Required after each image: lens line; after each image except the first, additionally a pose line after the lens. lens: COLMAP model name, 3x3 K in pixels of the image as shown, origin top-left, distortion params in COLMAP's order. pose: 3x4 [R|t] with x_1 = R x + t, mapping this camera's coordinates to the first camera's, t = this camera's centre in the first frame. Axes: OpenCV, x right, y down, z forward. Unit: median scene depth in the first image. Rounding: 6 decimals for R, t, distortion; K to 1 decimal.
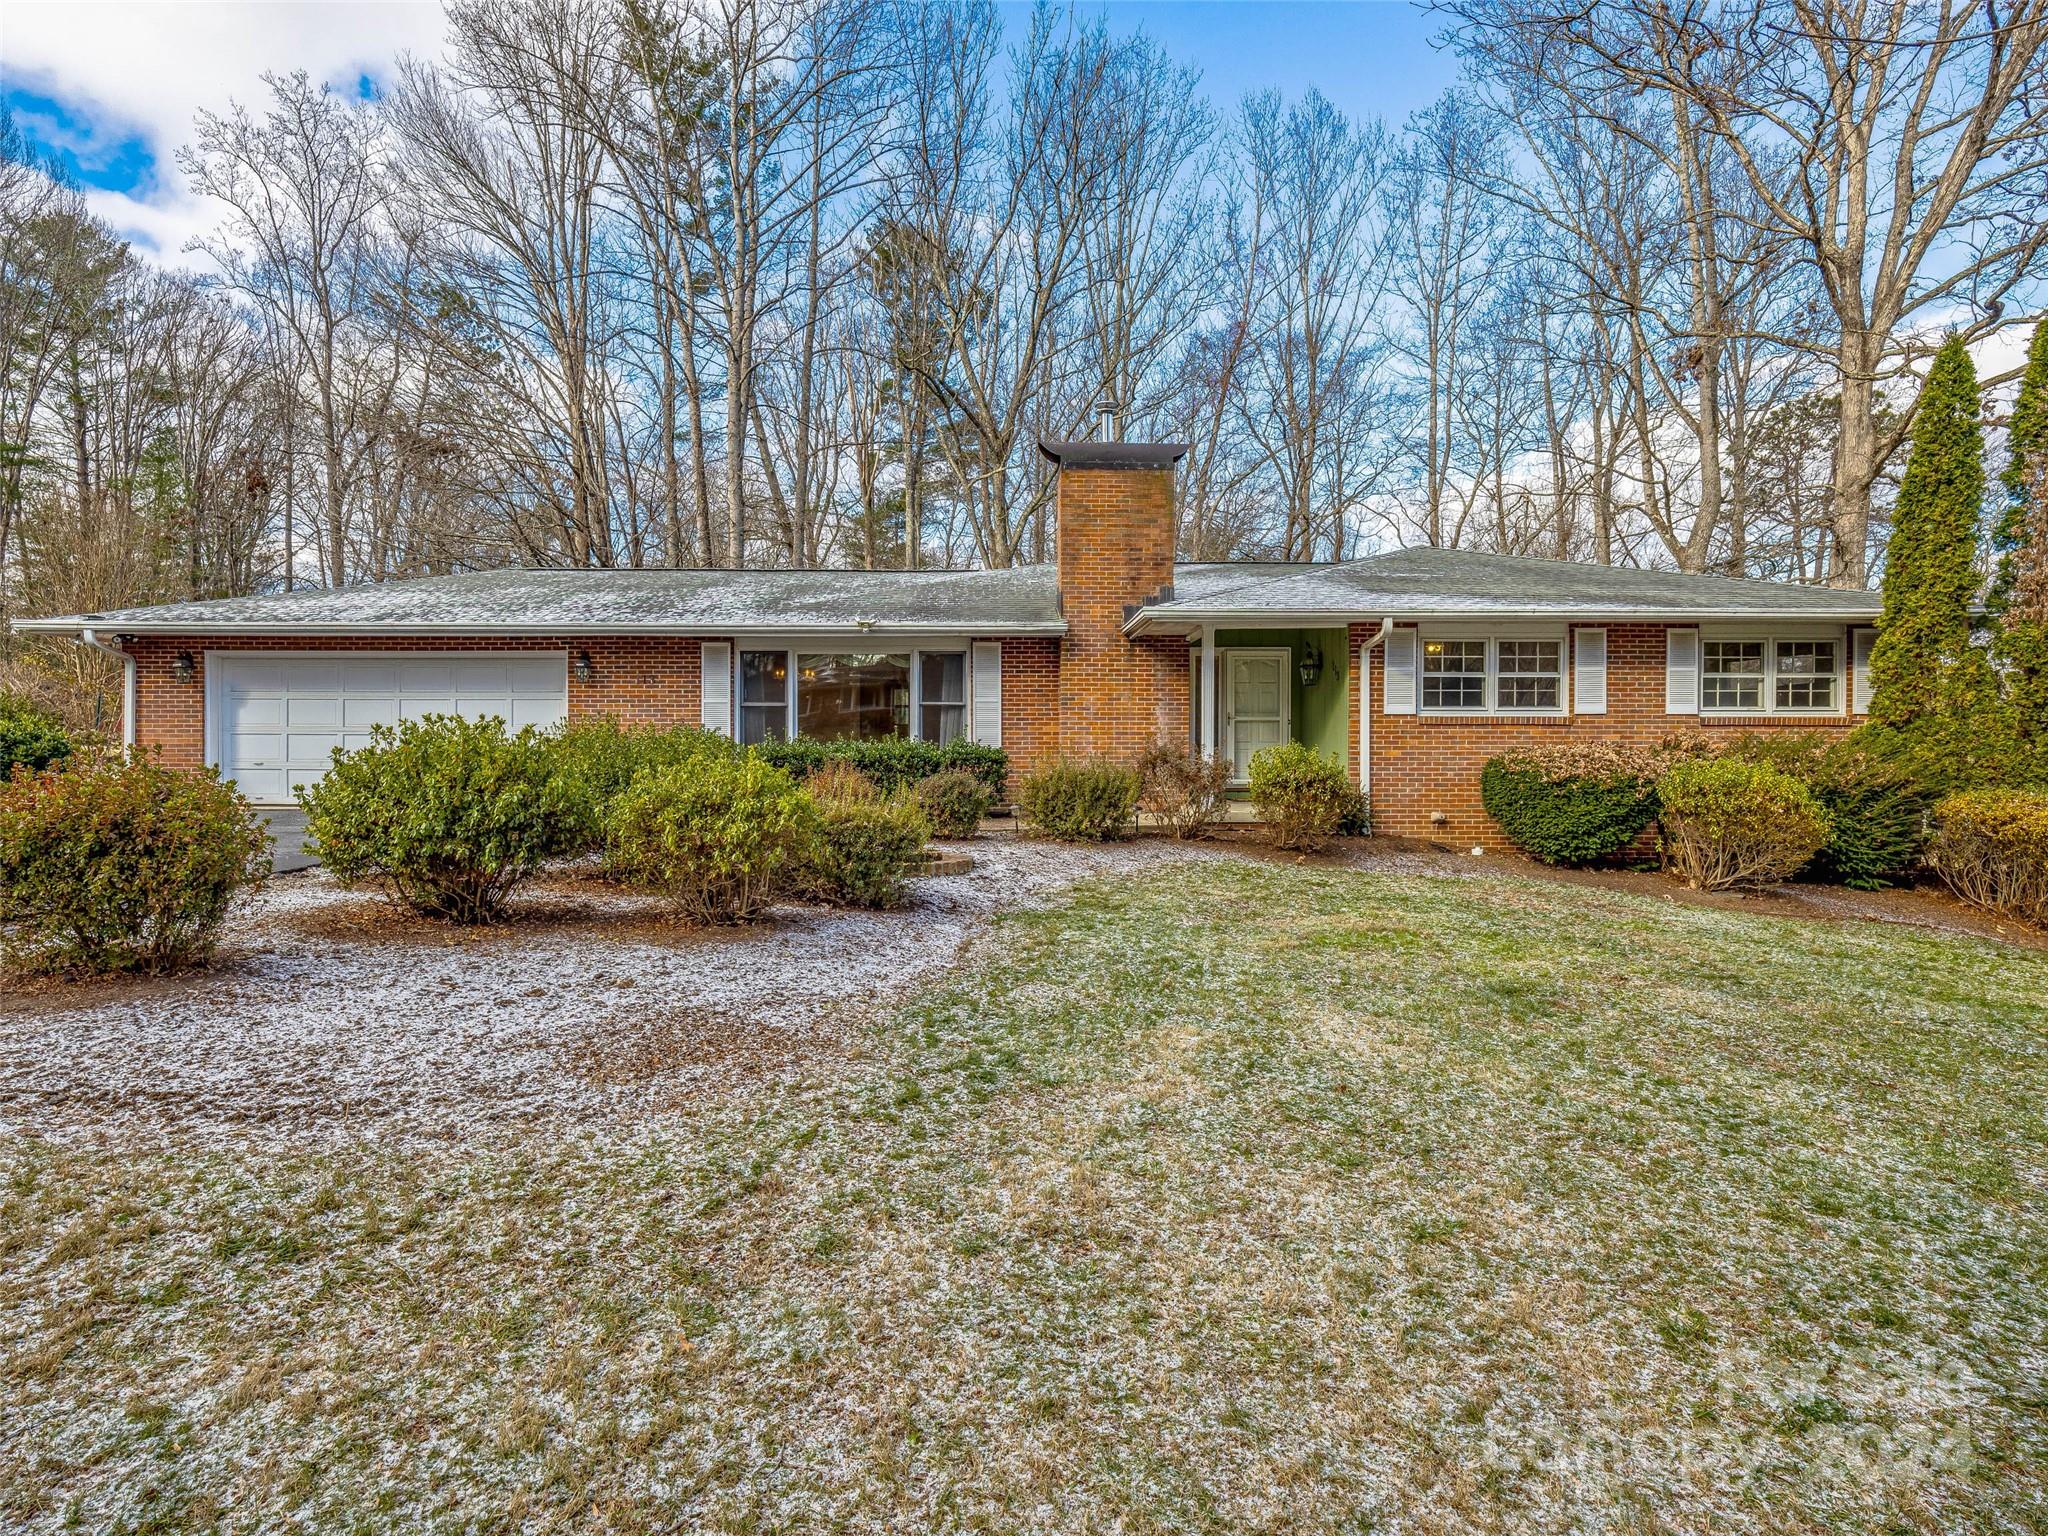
lens RADIAL K [[1056.7, 0, 1022.3], [0, 1056.7, 760.9], [0, 0, 1]] dist [-0.002364, -0.000196]
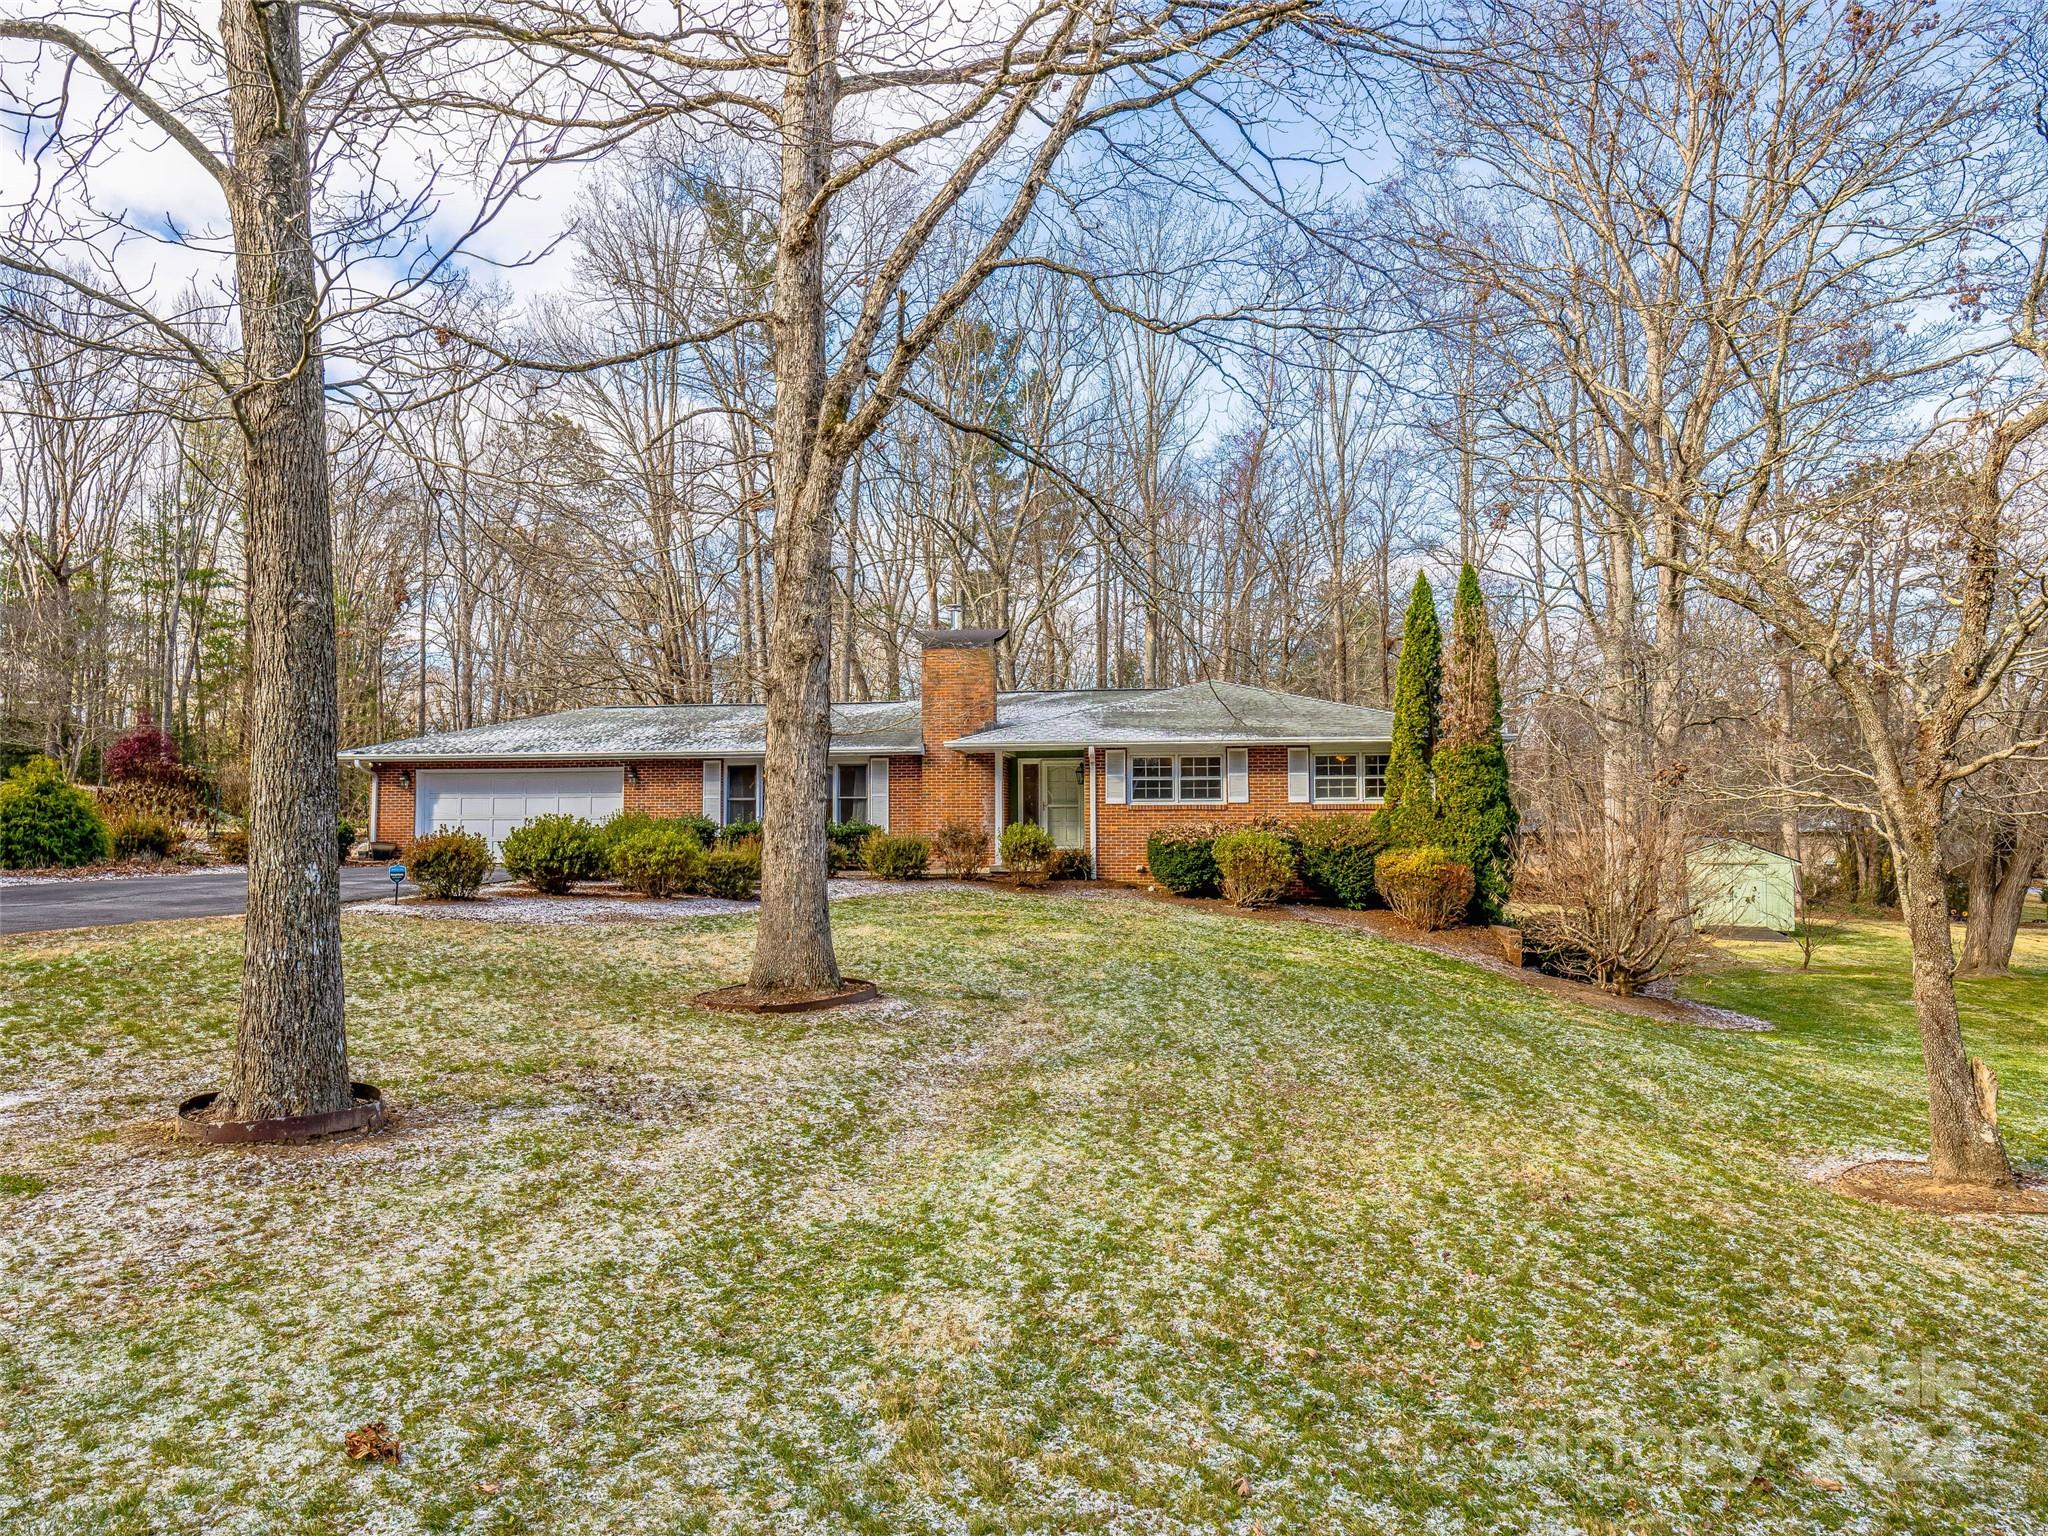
lens RADIAL K [[1146.8, 0, 1025.1], [0, 1146.8, 771.3], [0, 0, 1]] dist [0.005814, 0.000275]
pose [[0.993994, -0.008955, -0.109064, 0.403824], [0.002522, 0.998256, -0.058972, 0.008904], [0.109402, 0.058343, 0.992284, -0.737251]]
